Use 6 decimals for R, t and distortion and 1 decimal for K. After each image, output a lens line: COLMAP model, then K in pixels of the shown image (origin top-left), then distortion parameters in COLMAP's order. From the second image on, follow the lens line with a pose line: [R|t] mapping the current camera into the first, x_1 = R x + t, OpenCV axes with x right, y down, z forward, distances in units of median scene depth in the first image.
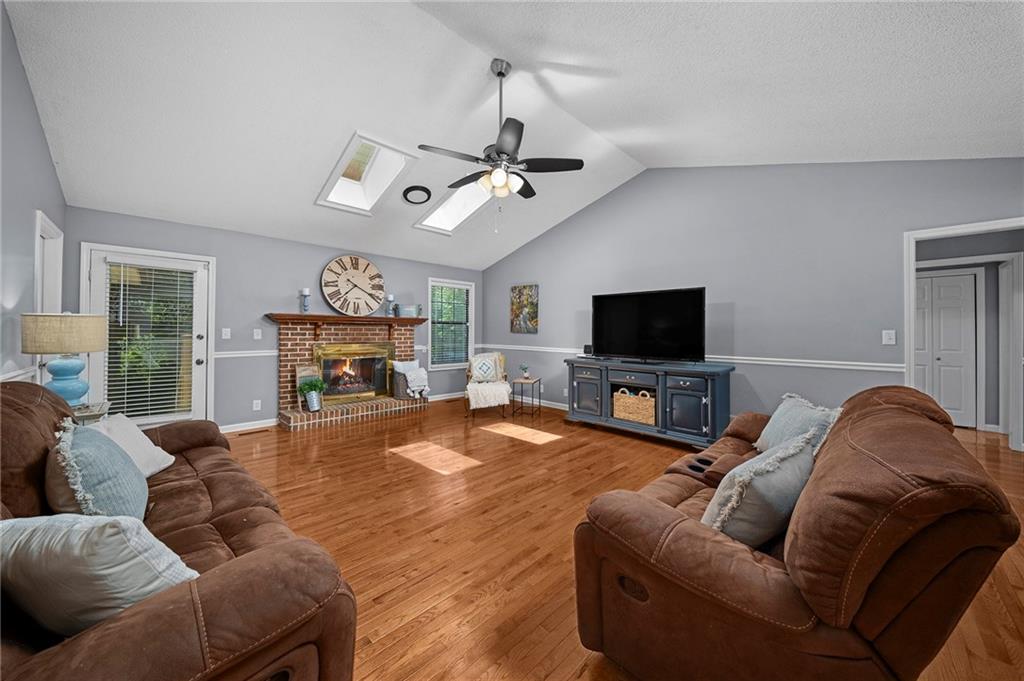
lens RADIAL K [[358.7, 0, 507.7], [0, 358.7, 330.8], [0, 0, 1]] dist [0.000177, -0.000052]
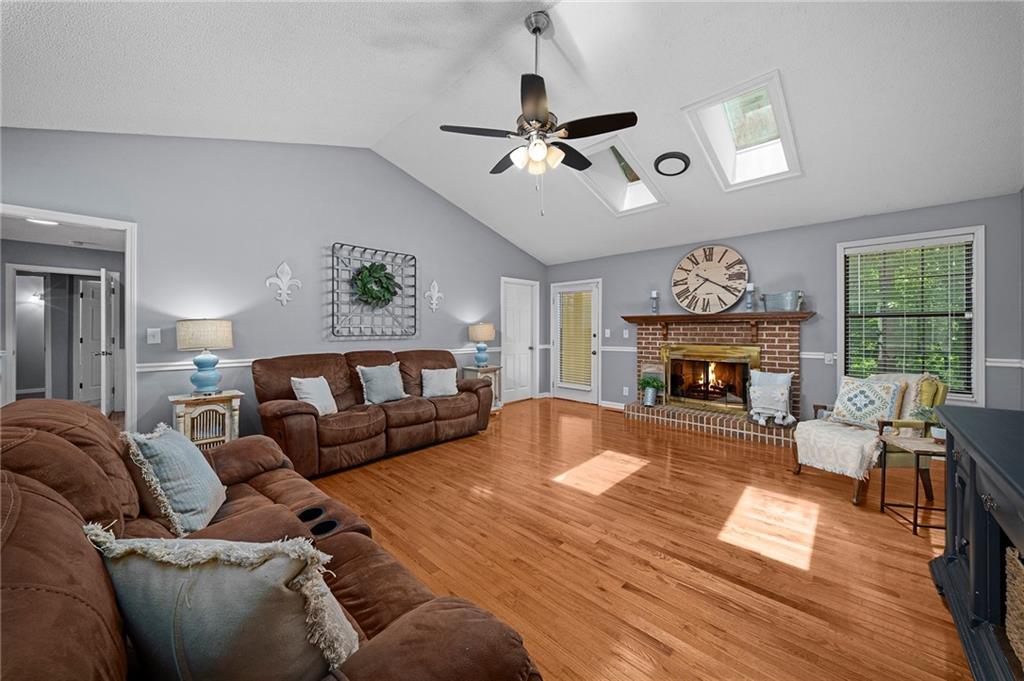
lens RADIAL K [[358.7, 0, 507.7], [0, 358.7, 330.8], [0, 0, 1]] dist [0.000177, -0.000052]
pose [[0.030717, -0.004548, -0.999518, 0.464187], [0.004326, 0.999981, -0.004417, 0.002598], [0.999519, -0.004189, 0.030737, 0.496329]]
